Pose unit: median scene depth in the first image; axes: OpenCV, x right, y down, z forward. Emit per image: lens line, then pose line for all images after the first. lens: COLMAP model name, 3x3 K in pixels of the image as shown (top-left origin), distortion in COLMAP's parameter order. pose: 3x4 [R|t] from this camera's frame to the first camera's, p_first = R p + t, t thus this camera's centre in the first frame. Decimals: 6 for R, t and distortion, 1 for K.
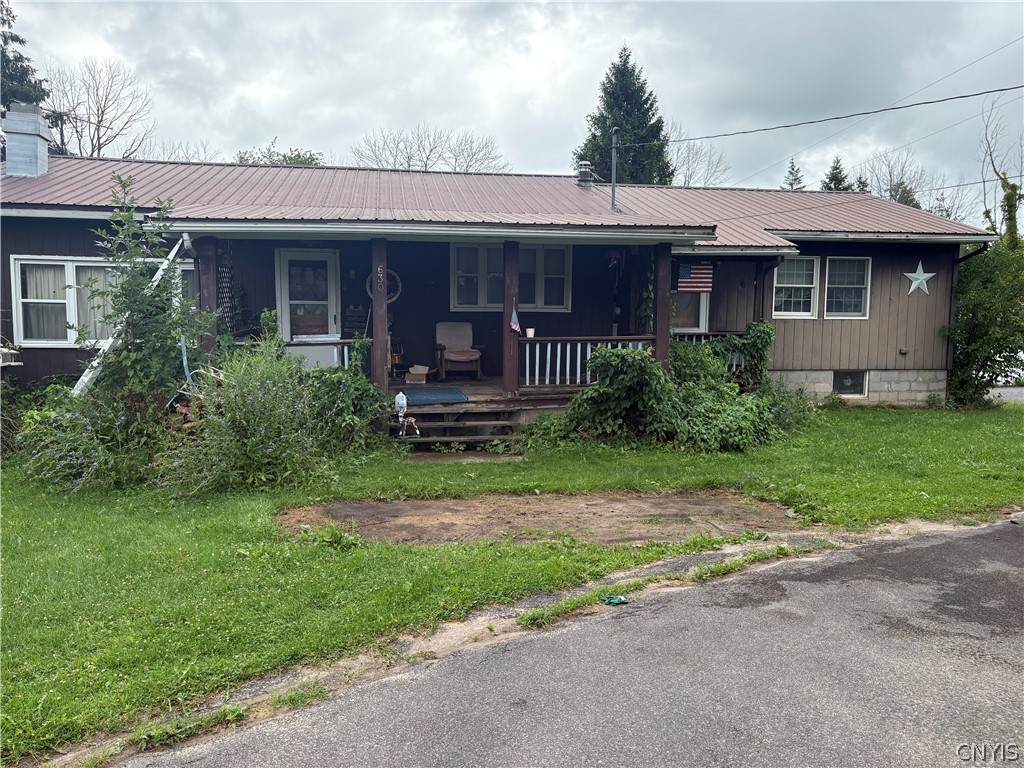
lens RADIAL K [[779.7, 0, 510.6], [0, 779.7, 379.9], [0, 0, 1]] dist [0.050988, -0.046689]
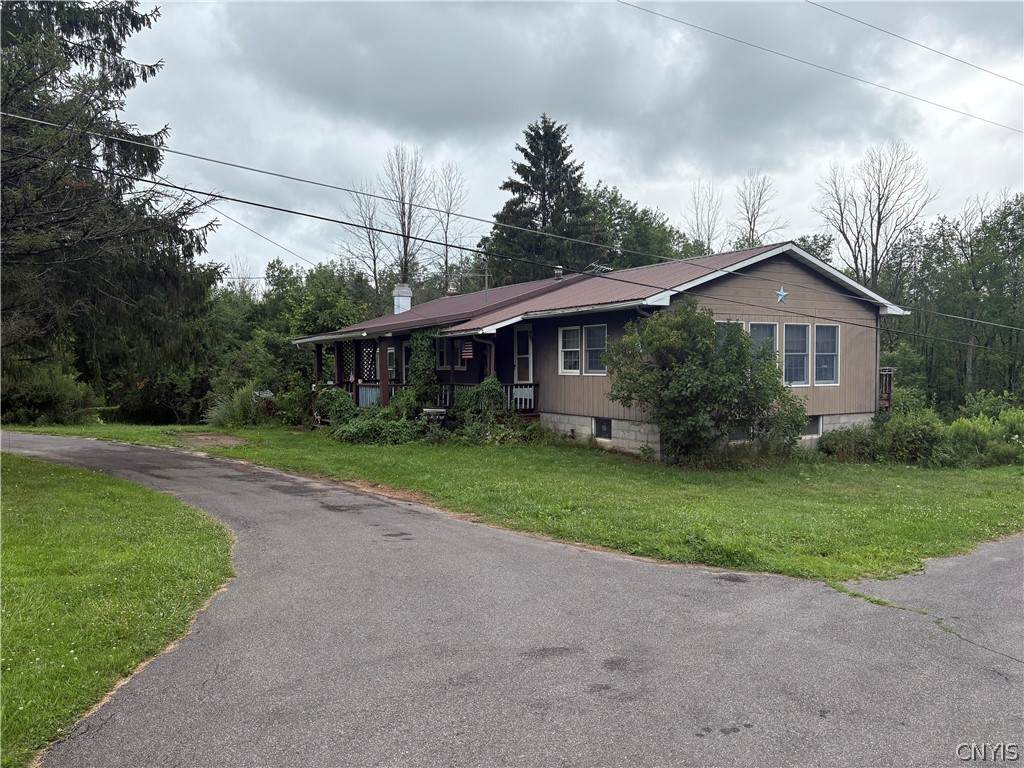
lens RADIAL K [[779.7, 0, 515.0], [0, 779.7, 389.4], [0, 0, 1]] dist [0.050988, -0.046689]
pose [[0.374531, 0.022798, -0.926934, 2.087151], [-0.068814, 0.997624, -0.003268, -0.060403], [0.924657, 0.065010, 0.375210, 0.600276]]
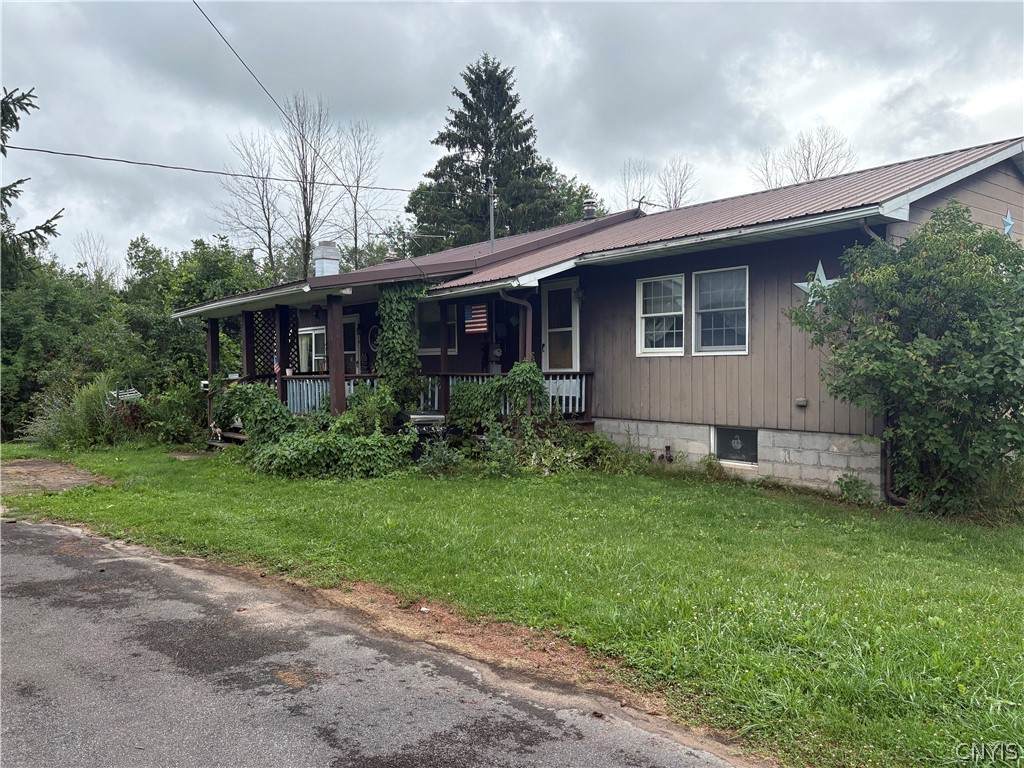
lens RADIAL K [[779.7, 0, 508.5], [0, 779.7, 379.6], [0, 0, 1]] dist [0.050988, -0.046689]
pose [[0.502507, 0.005641, -0.864555, 1.319058], [-0.058132, 0.997936, -0.027277, -0.033692], [0.862617, 0.063966, 0.501797, 0.659555]]
